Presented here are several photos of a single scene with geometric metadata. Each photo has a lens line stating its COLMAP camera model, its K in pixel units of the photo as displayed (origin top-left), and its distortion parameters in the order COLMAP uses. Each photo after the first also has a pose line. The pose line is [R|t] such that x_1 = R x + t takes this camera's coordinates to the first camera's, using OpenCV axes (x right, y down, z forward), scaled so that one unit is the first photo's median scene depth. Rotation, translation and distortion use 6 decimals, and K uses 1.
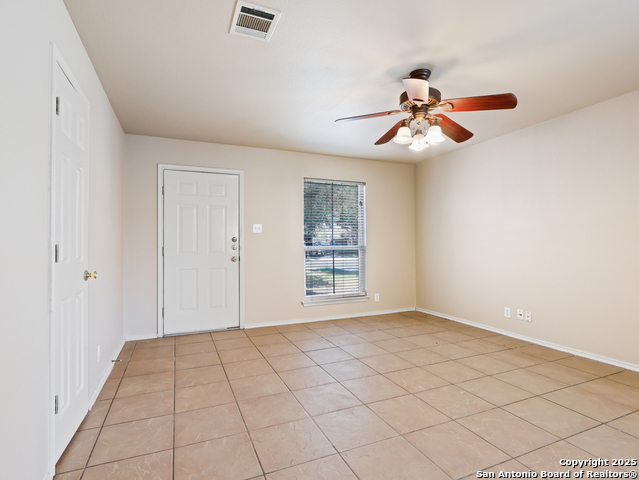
lens RADIAL K [[333.9, 0, 317.5], [0, 333.9, 237.6], [0, 0, 1]] dist [-0.002817, 0.000794]
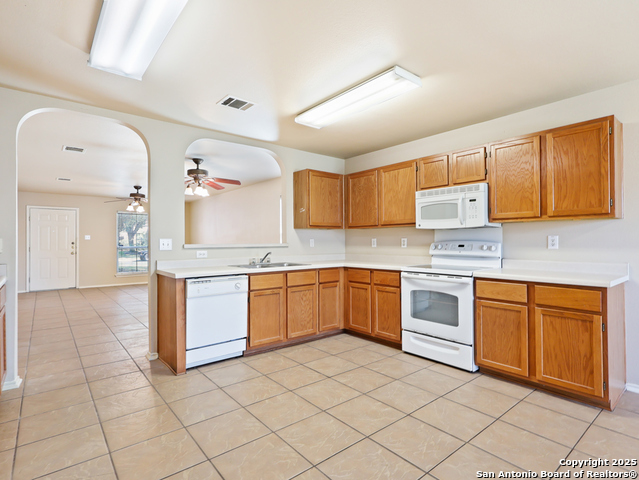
lens RADIAL K [[333.9, 0, 317.5], [0, 333.9, 237.6], [0, 0, 1]] dist [-0.002817, 0.000794]
pose [[0.959681, 0.005258, 0.281041, 0.644156], [-0.005504, 0.999985, 0.000088, -0.038942], [-0.281037, -0.001631, 0.959696, -1.429686]]
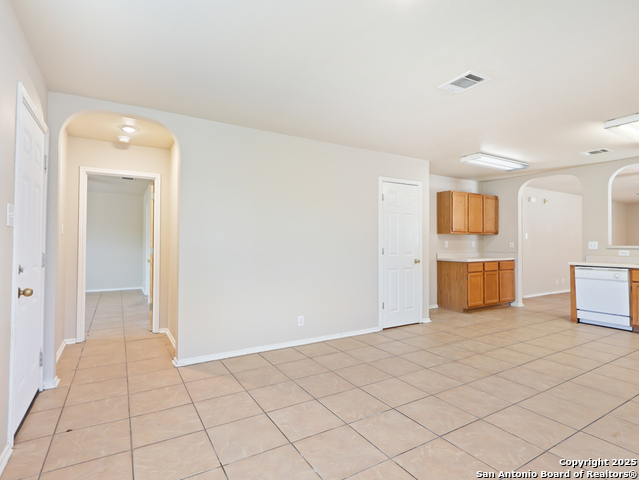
lens RADIAL K [[333.9, 0, 317.5], [0, 333.9, 237.6], [0, 0, 1]] dist [-0.002817, 0.000794]
pose [[0.131933, -0.010458, -0.991204, 1.671471], [0.010119, 0.999906, -0.009203, -0.048557], [0.991207, -0.008816, 0.132026, -1.742571]]
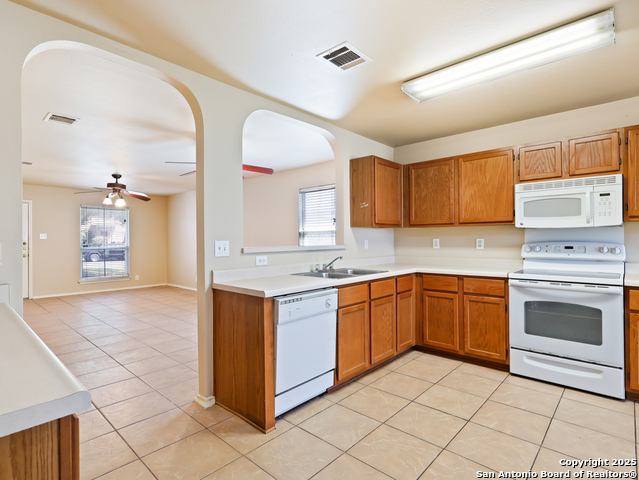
lens RADIAL K [[333.9, 0, 317.5], [0, 333.9, 237.6], [0, 0, 1]] dist [-0.002817, 0.000794]
pose [[0.911504, 0.001359, 0.411289, 0.413796], [-0.004633, 0.999965, 0.006962, -0.045053], [-0.411265, -0.008251, 0.911478, -1.146574]]
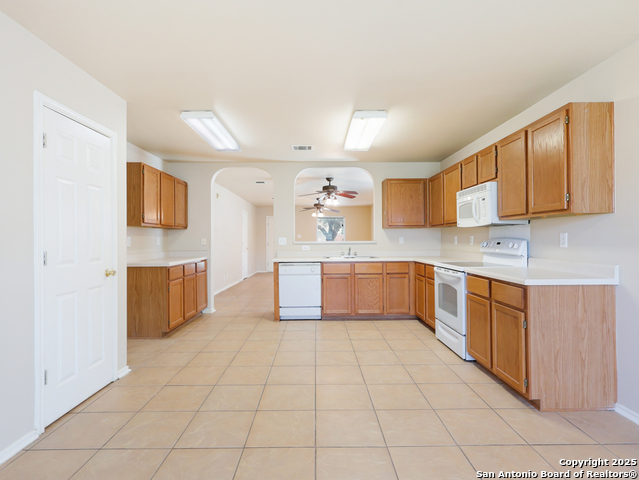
lens RADIAL K [[333.9, 0, 317.5], [0, 333.9, 237.6], [0, 0, 1]] dist [-0.002817, 0.000794]
pose [[0.922866, -0.001387, -0.385119, 1.162391], [0.005253, 0.999946, 0.008986, -0.045280], [0.385086, -0.010315, 0.922823, -1.685316]]
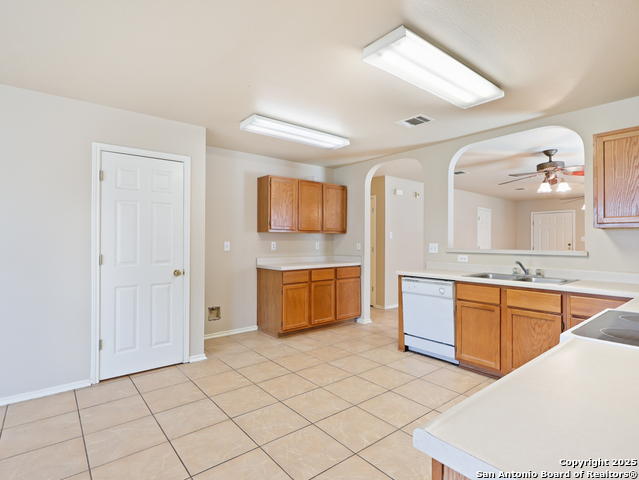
lens RADIAL K [[333.9, 0, 317.5], [0, 333.9, 237.6], [0, 0, 1]] dist [-0.002817, 0.000794]
pose [[0.274120, -0.002086, -0.961693, 1.401546], [0.008495, 0.999964, 0.000253, -0.054932], [0.961658, -0.008239, 0.274128, -1.115979]]
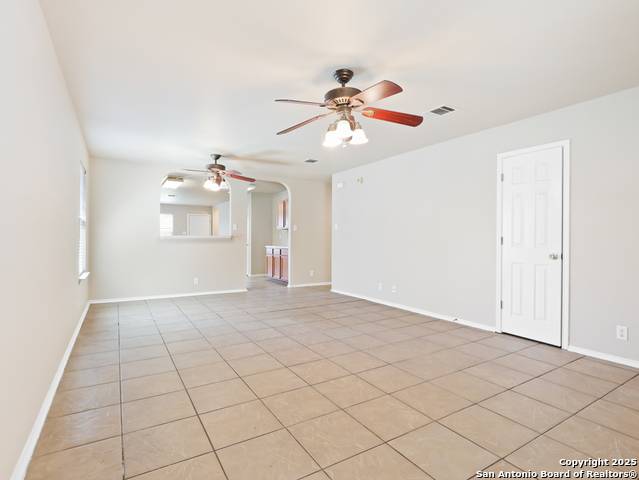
lens RADIAL K [[330.5, 0, 318.1], [0, 330.5, 239.3], [0, 0, 1]] dist [-0.005781, -0.000181]
pose [[-0.989528, 0.004856, -0.144261, 0.347394], [0.006731, 0.999899, -0.012514, 0.024012], [0.144186, -0.013354, -0.989461, 1.304582]]
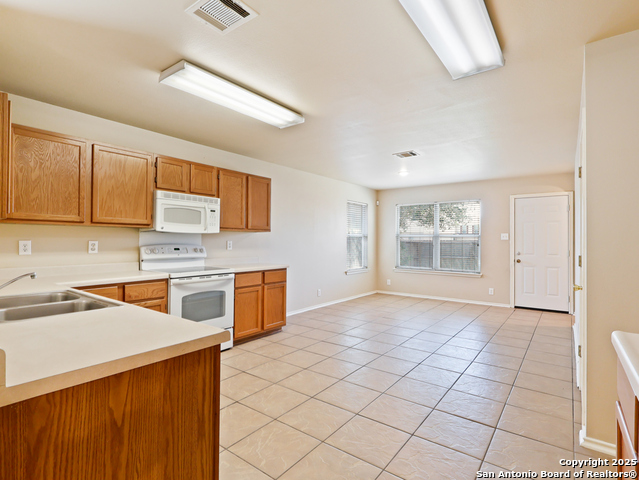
lens RADIAL K [[330.5, 0, 318.1], [0, 330.5, 239.3], [0, 0, 1]] dist [-0.005781, -0.000181]
pose [[-0.496673, 0.007128, 0.867908, 0.249476], [-0.016173, 0.999717, -0.017465, -0.037059], [-0.867787, -0.022712, -0.496417, -0.562398]]
